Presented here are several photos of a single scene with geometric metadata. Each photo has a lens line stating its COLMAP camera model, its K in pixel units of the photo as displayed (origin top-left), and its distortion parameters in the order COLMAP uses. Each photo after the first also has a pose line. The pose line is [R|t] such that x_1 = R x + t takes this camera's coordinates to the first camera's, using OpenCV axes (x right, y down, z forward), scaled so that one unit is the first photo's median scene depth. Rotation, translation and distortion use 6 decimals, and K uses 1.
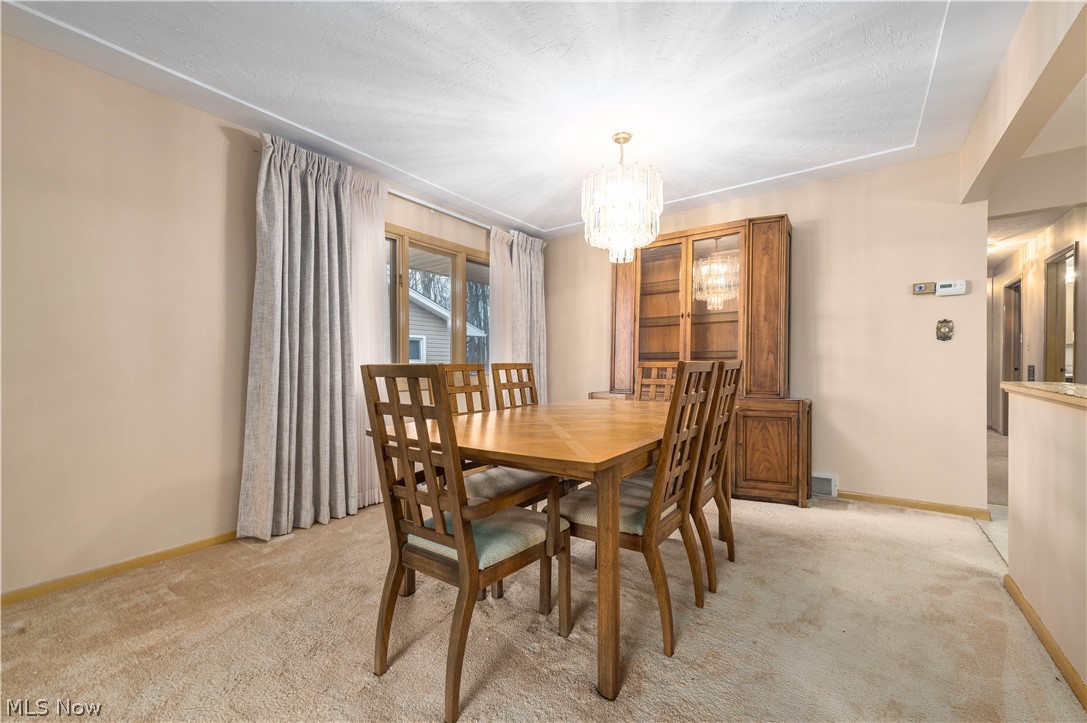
lens RADIAL K [[424.5, 0, 559.9], [0, 424.5, 363.1], [0, 0, 1]] dist [0.015880, -0.006389]
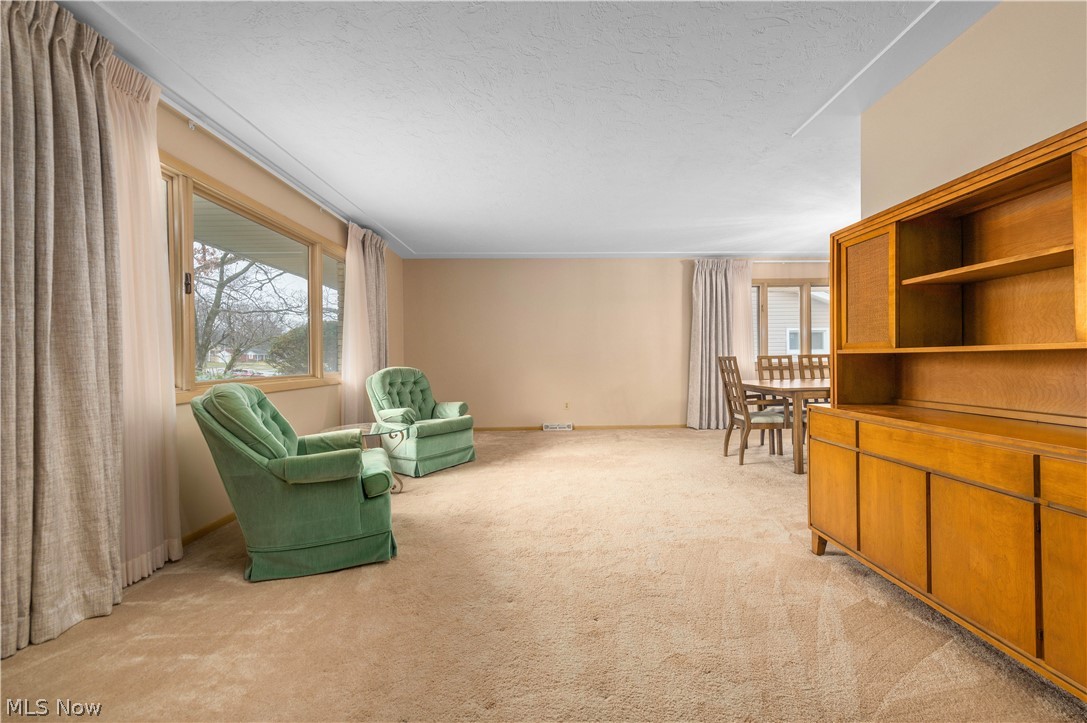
lens RADIAL K [[424.5, 0, 559.9], [0, 424.5, 363.1], [0, 0, 1]] dist [0.015880, -0.006389]
pose [[0.591344, 0.004715, -0.806405, 0.730947], [0.014103, 0.999769, 0.016188, -0.007576], [0.806296, -0.020946, 0.591142, -0.958316]]
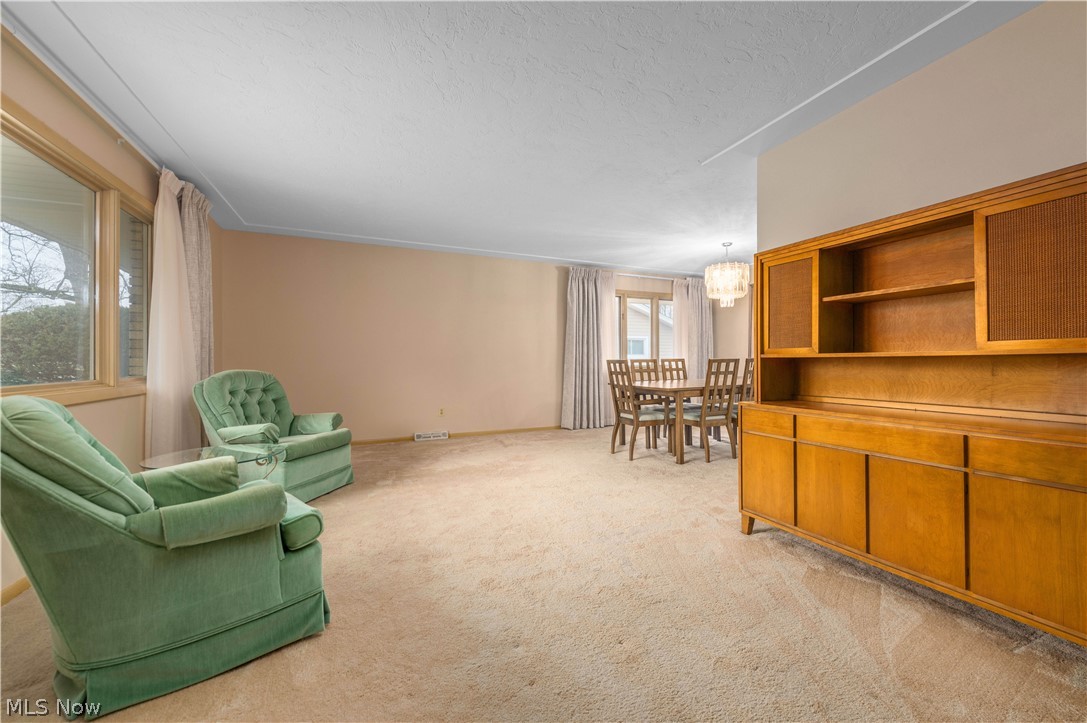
lens RADIAL K [[424.5, 0, 559.9], [0, 424.5, 363.1], [0, 0, 1]] dist [0.015880, -0.006389]
pose [[0.859802, 0.002957, -0.510620, 0.486905], [0.004004, 0.999913, 0.012533, -0.006446], [0.510612, -0.012820, 0.859715, -1.085302]]
